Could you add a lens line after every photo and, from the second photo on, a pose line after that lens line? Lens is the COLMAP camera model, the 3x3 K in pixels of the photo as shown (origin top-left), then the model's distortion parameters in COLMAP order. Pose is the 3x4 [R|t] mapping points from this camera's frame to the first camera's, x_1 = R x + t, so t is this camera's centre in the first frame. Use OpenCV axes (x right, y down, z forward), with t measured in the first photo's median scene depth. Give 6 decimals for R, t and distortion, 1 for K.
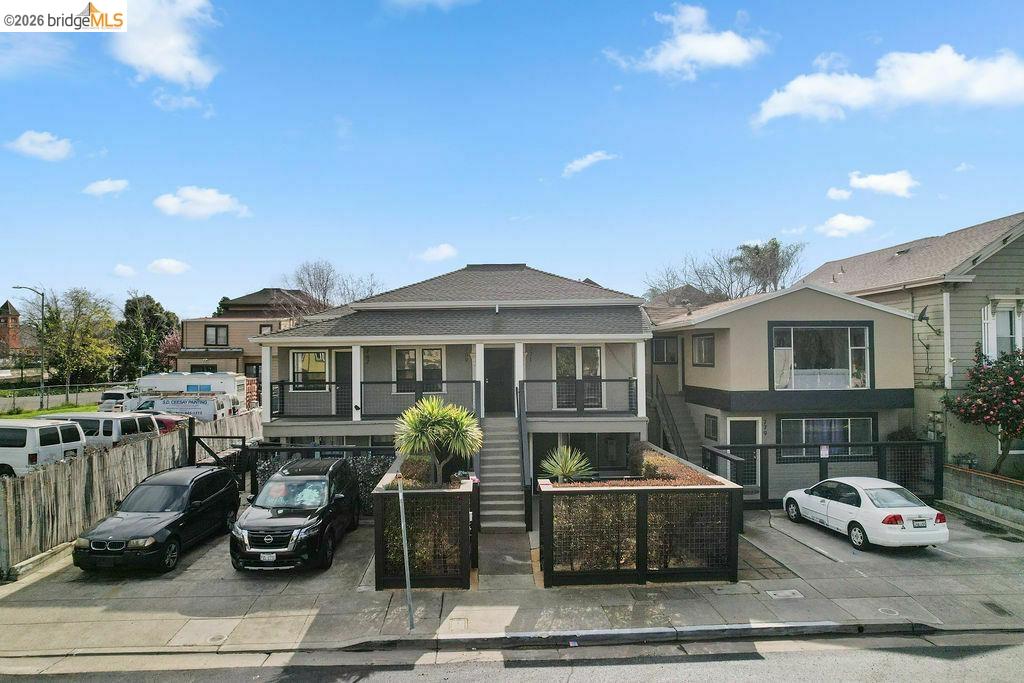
lens RADIAL K [[653.9, 0, 518.8], [0, 653.9, 342.5], [0, 0, 1]] dist [-0.077472, 0.067933]
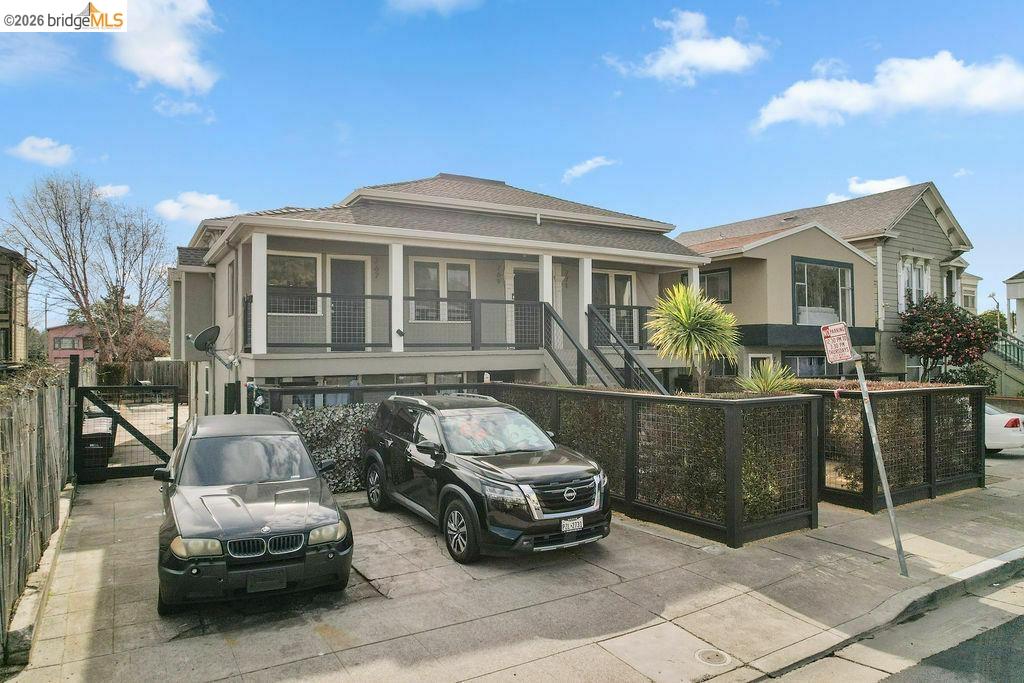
lens RADIAL K [[653.9, 0, 518.8], [0, 653.9, 342.5], [0, 0, 1]] dist [-0.077472, 0.067933]
pose [[0.877031, 0.011271, 0.480301, -0.501006], [-0.009205, 0.999935, -0.006657, 0.121547], [-0.480345, 0.001417, 0.877079, 0.356285]]
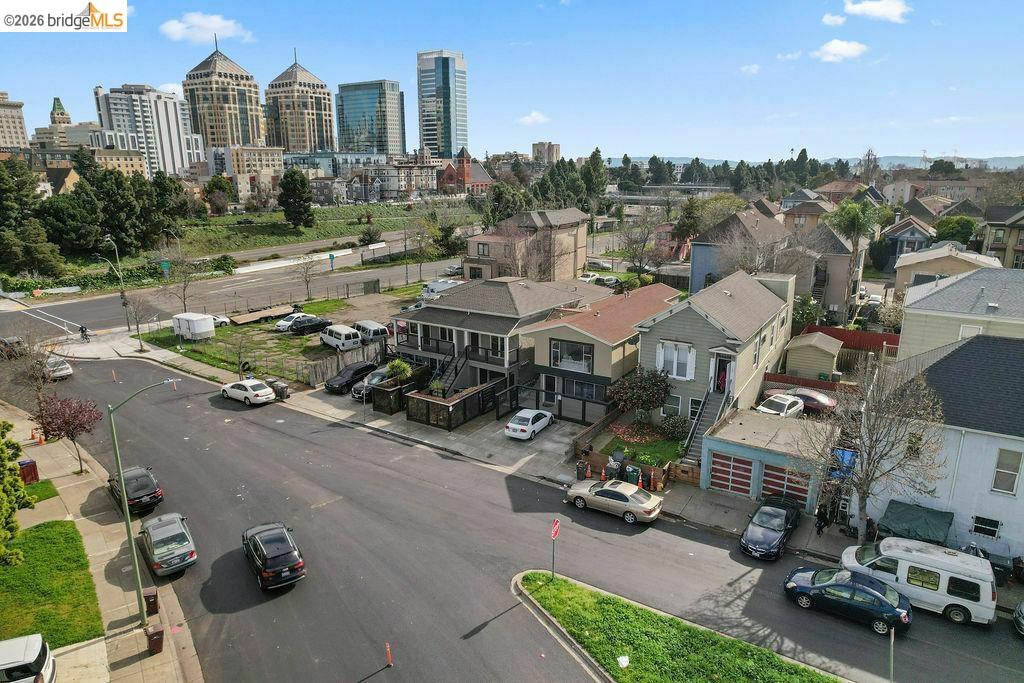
lens RADIAL K [[653.9, 0, 518.8], [0, 653.9, 342.5], [0, 0, 1]] dist [-0.077472, 0.067933]
pose [[0.806235, 0.156688, -0.570468, 1.746479], [0.011973, 0.959768, 0.280537, -0.717167], [0.591474, -0.233009, 0.771923, -0.909086]]
